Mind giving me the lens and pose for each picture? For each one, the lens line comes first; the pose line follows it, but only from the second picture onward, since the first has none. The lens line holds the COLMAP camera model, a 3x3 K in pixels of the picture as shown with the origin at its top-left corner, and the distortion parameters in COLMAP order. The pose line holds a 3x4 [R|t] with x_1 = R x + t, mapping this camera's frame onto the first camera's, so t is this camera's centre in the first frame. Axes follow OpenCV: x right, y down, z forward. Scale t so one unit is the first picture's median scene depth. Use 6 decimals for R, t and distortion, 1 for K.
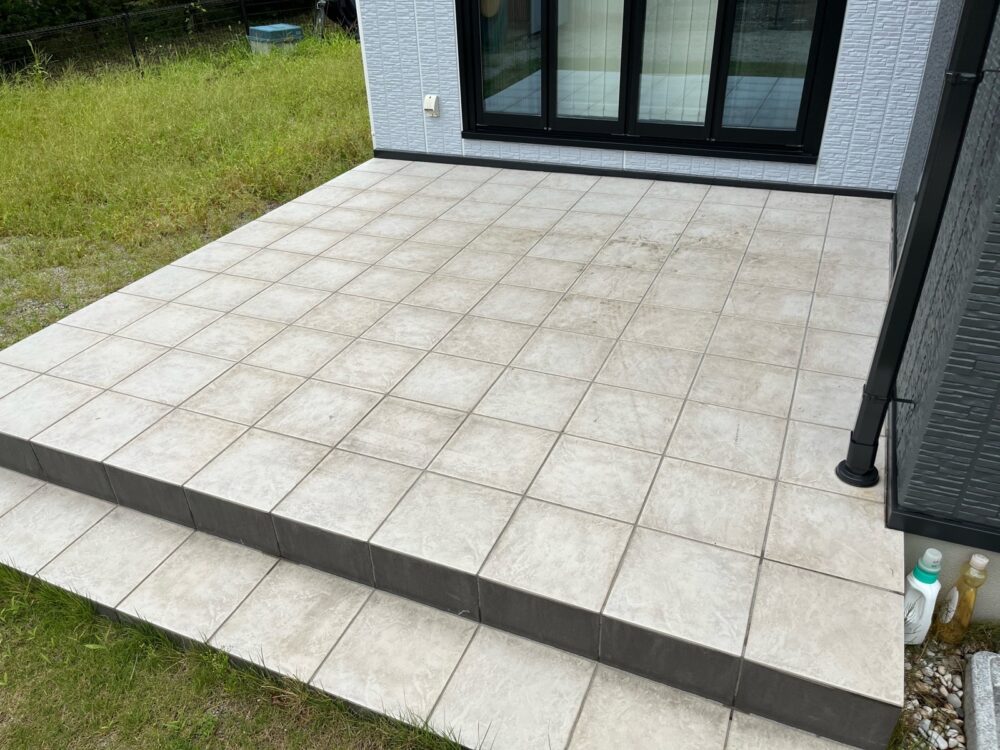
lens RADIAL K [[755.7, 0, 499.2], [0, 755.7, 372.2], [0, 0, 1]] dist [0.052382, -0.074084]
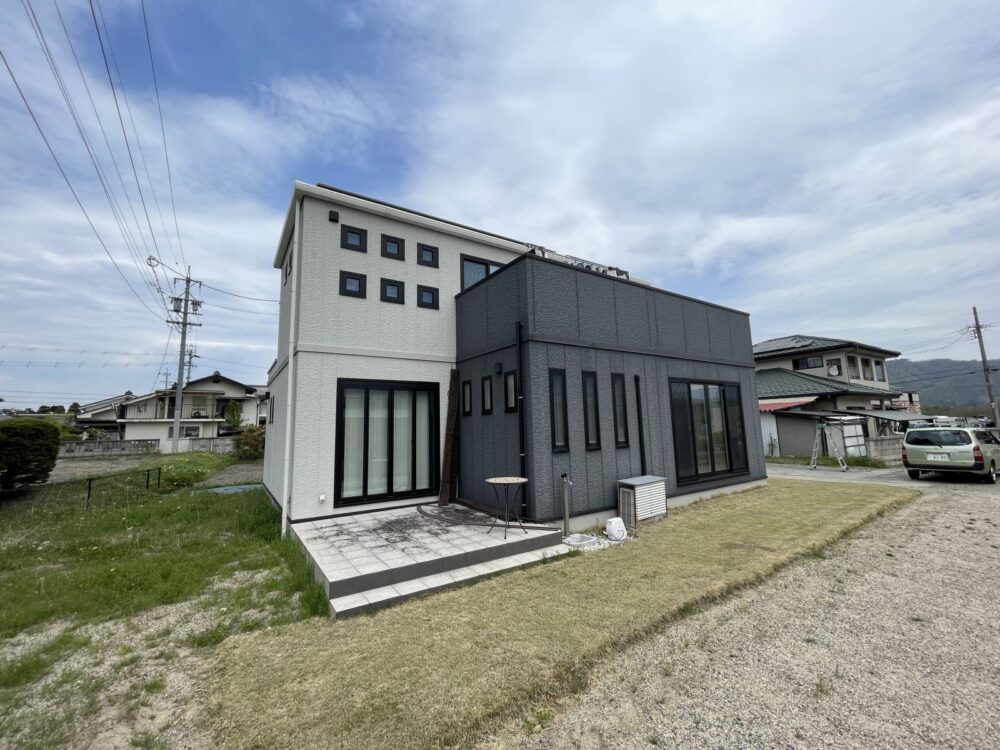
lens RADIAL K [[404.8, 0, 495.9], [0, 404.8, 376.2], [0, 0, 1]] dist [-0.007823, 0.001101]
pose [[0.535488, 0.131313, 0.834272, -1.130278], [0.446462, 0.794506, -0.411621, 0.203316], [-0.716885, 0.592889, 0.366822, -0.294317]]
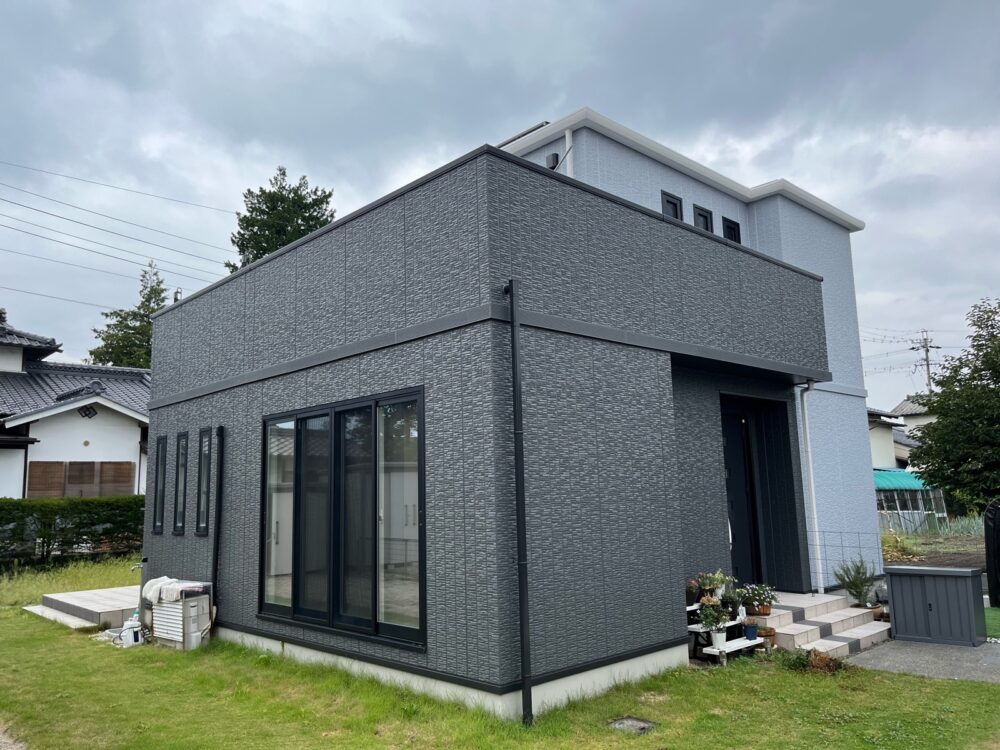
lens RADIAL K [[755.7, 0, 489.5], [0, 755.7, 378.0], [0, 0, 1]] dist [0.052382, -0.074084]
pose [[0.923111, -0.042802, -0.382143, 2.176795], [-0.209378, 0.777602, -0.592871, 0.749270], [0.322531, 0.627298, 0.708852, -1.438459]]
